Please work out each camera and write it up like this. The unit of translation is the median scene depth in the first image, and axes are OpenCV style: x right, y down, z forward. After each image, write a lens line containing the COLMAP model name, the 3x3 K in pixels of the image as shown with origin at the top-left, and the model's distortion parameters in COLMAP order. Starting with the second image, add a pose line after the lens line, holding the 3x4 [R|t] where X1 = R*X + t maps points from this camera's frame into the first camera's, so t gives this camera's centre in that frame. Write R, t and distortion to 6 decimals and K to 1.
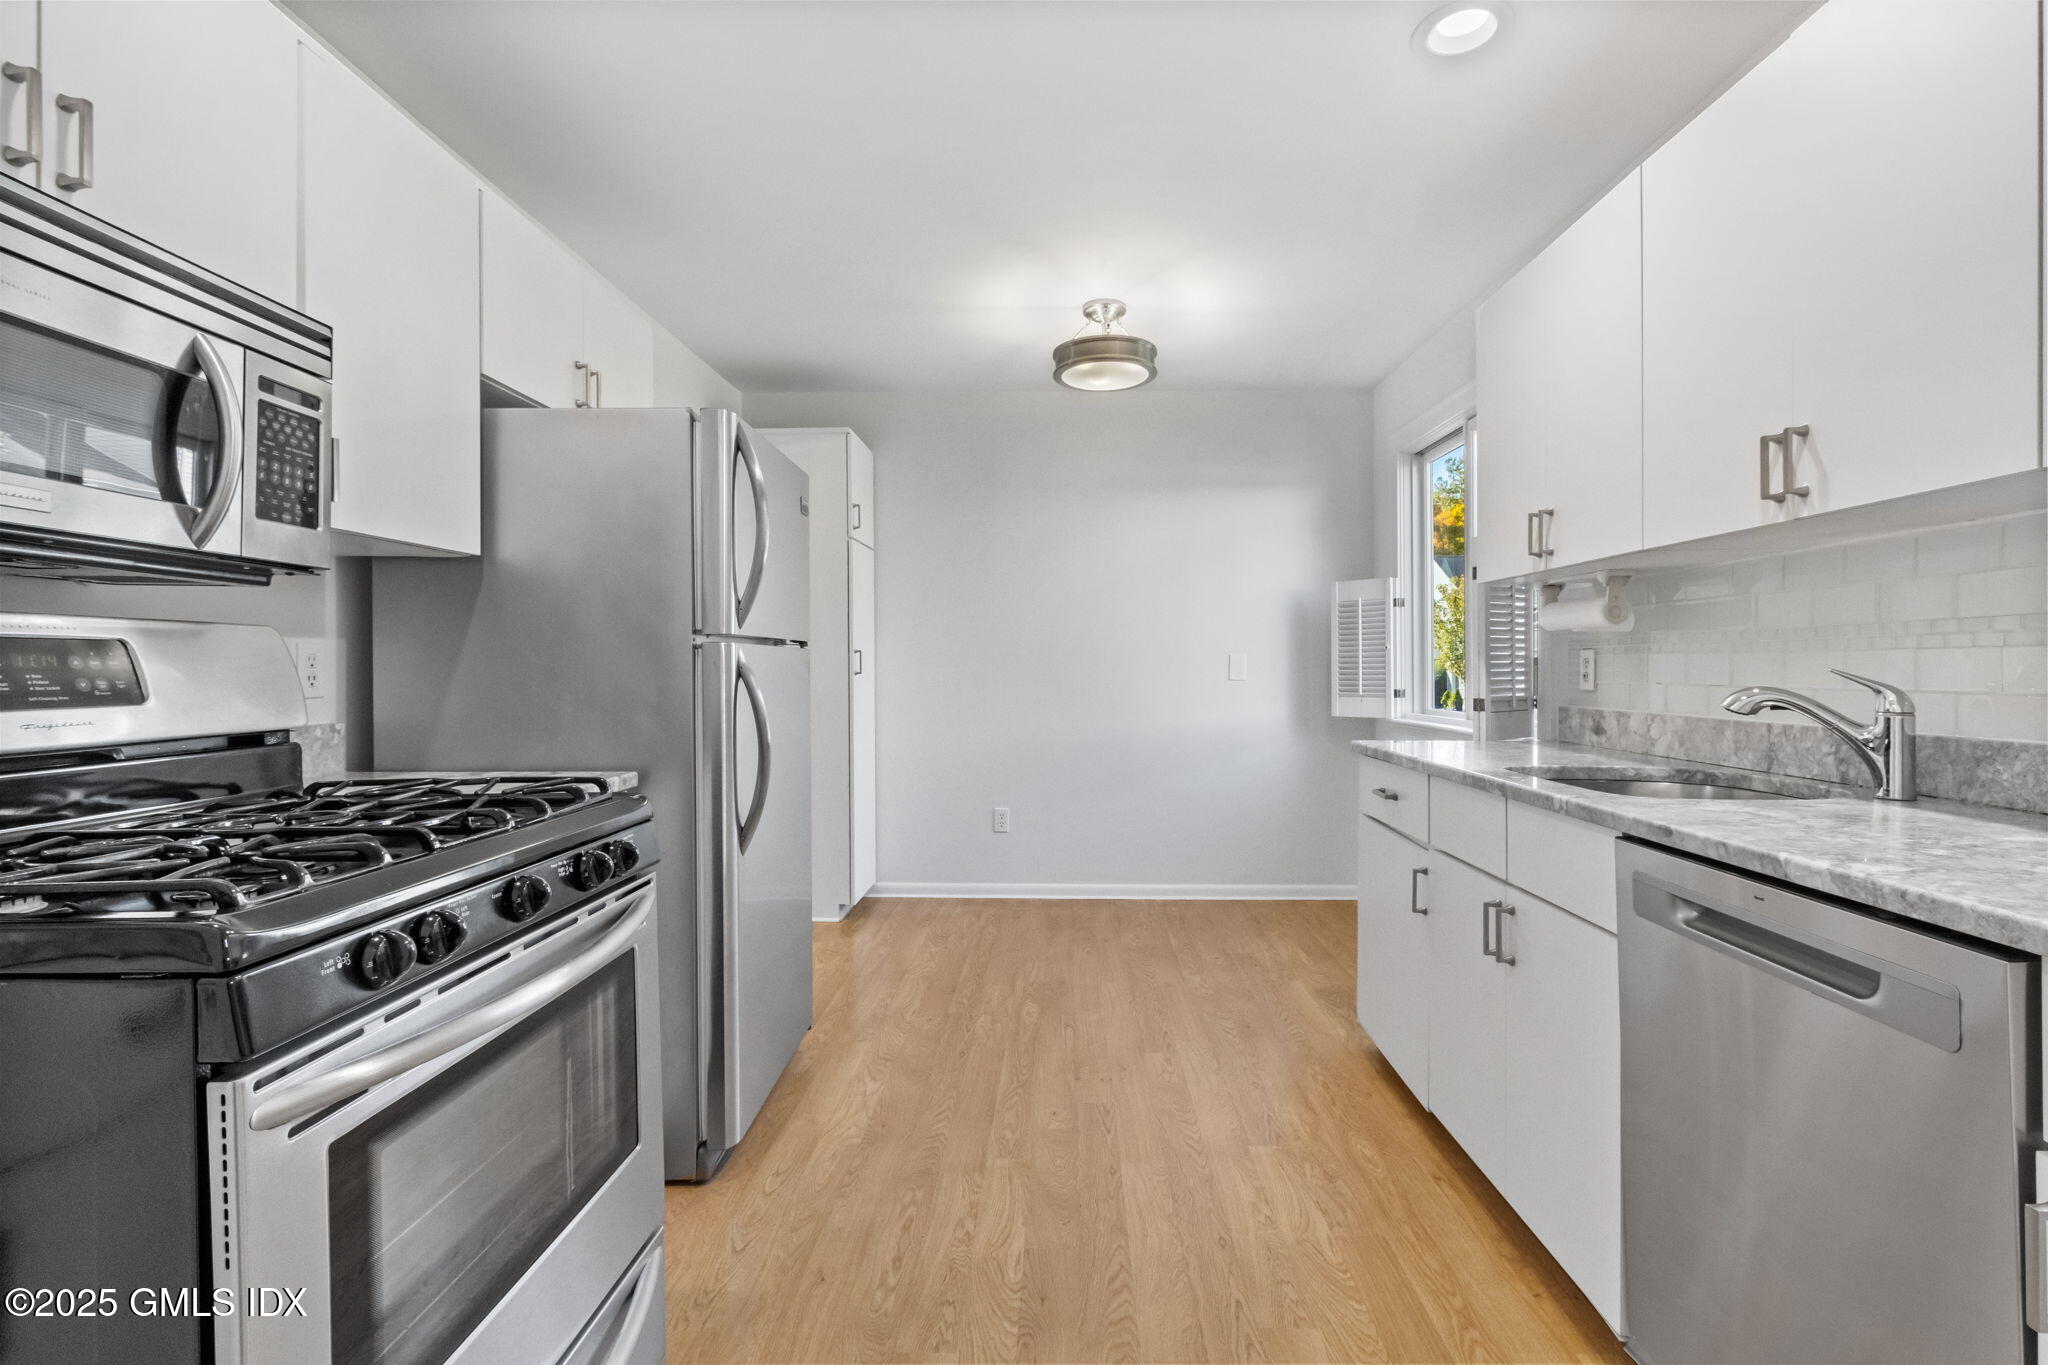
lens RADIAL K [[949.3, 0, 1045.9], [0, 949.3, 668.0], [0, 0, 1]] dist [0.002501, 0.000459]
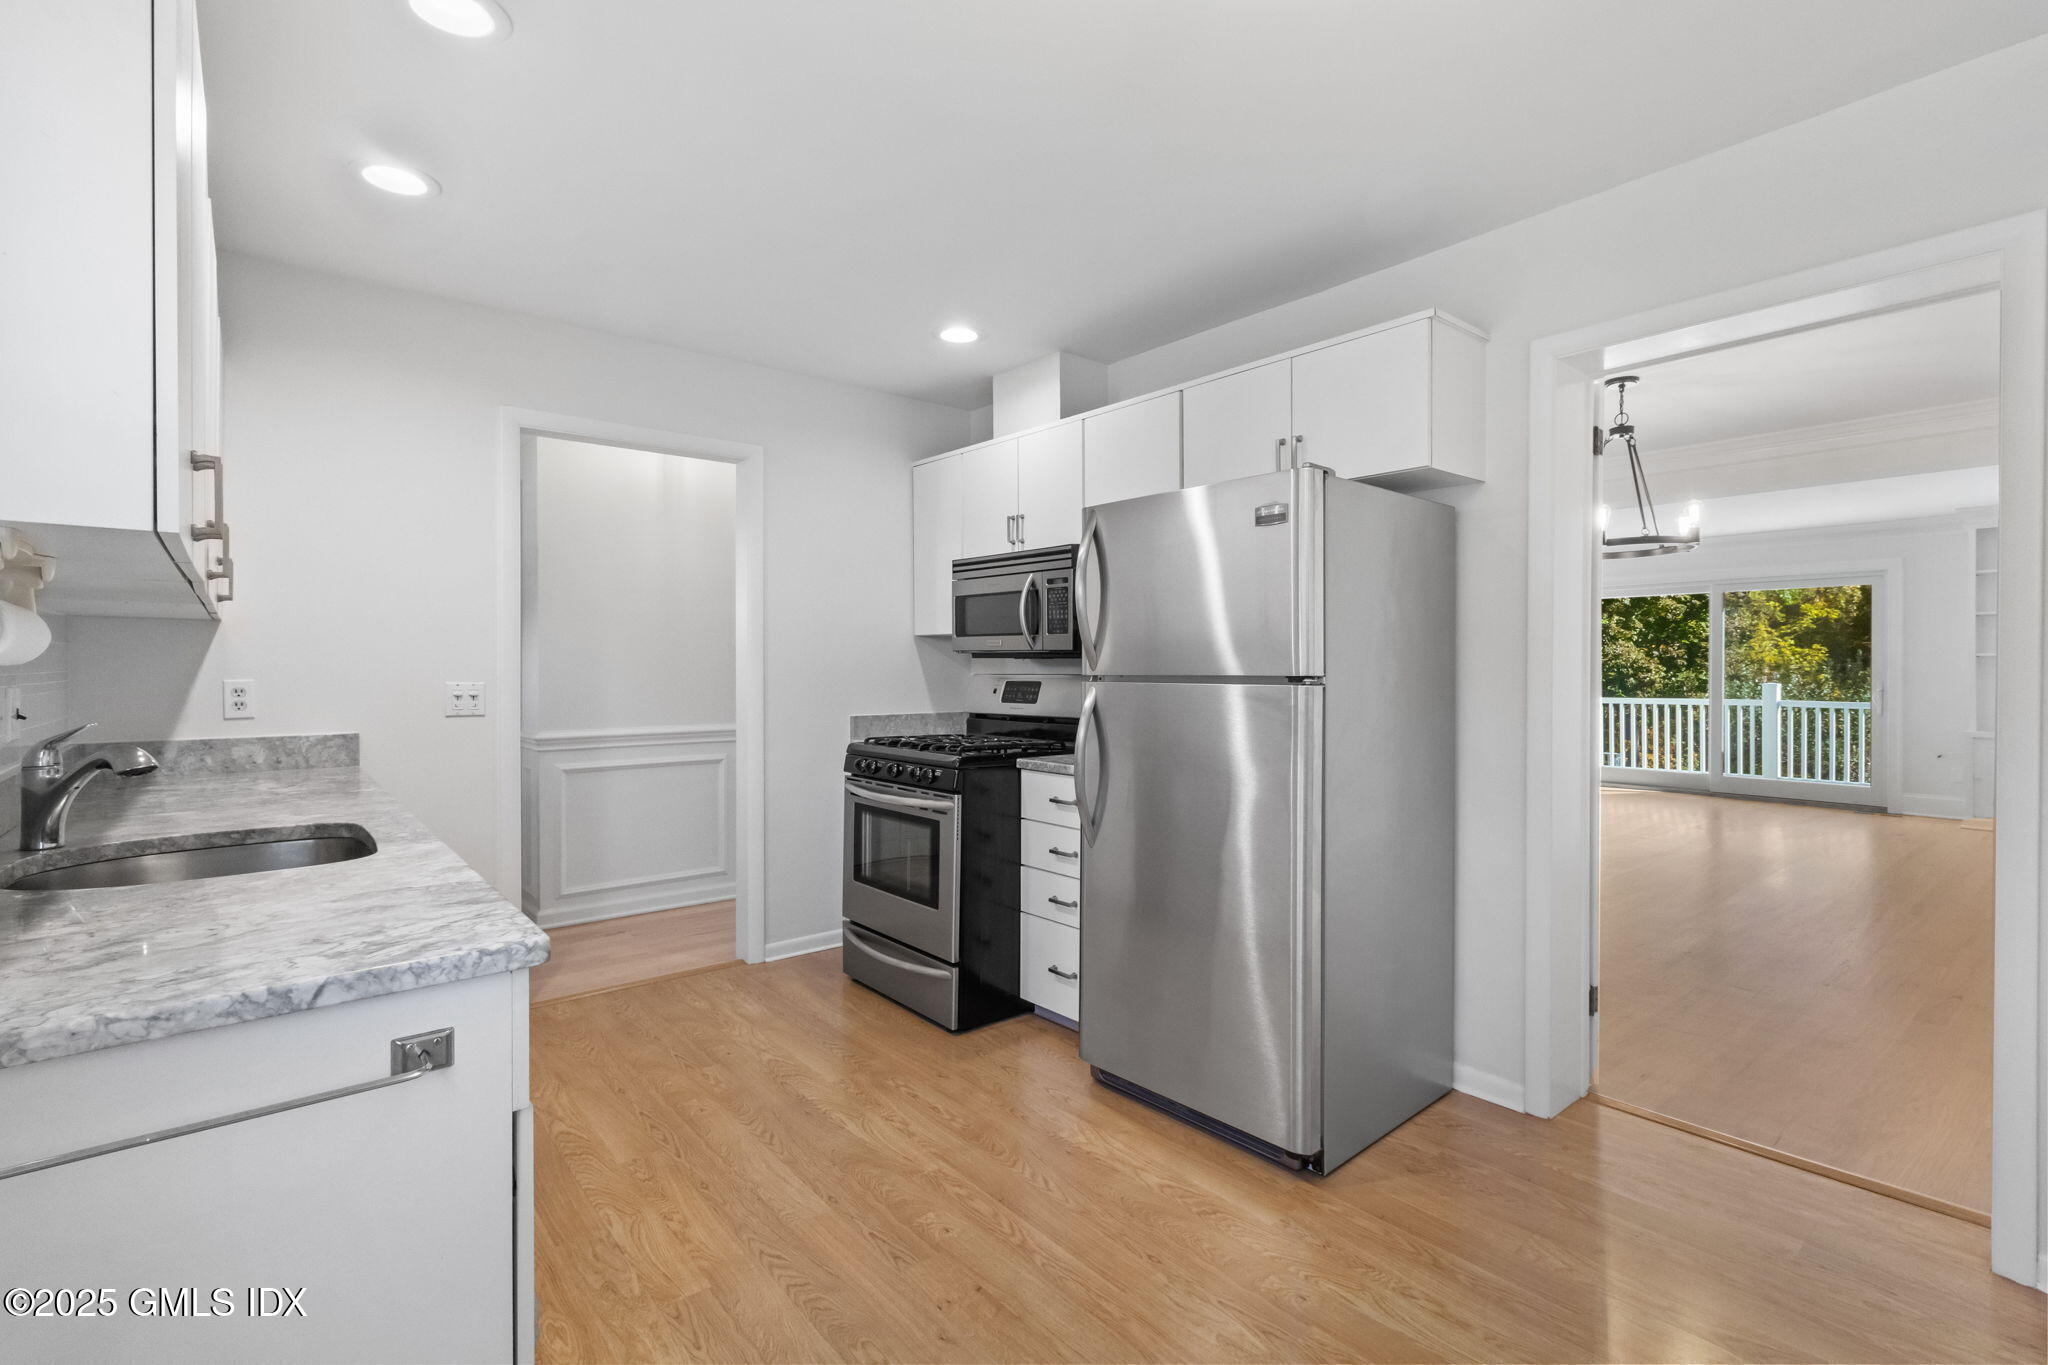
lens RADIAL K [[949.3, 0, 1045.9], [0, 949.3, 668.0], [0, 0, 1]] dist [0.002501, 0.000459]
pose [[-0.752359, 0.001924, -0.658750, 0.593341], [-0.001090, 0.999991, 0.004165, -0.052023], [0.658752, 0.003852, -0.752350, 1.991504]]
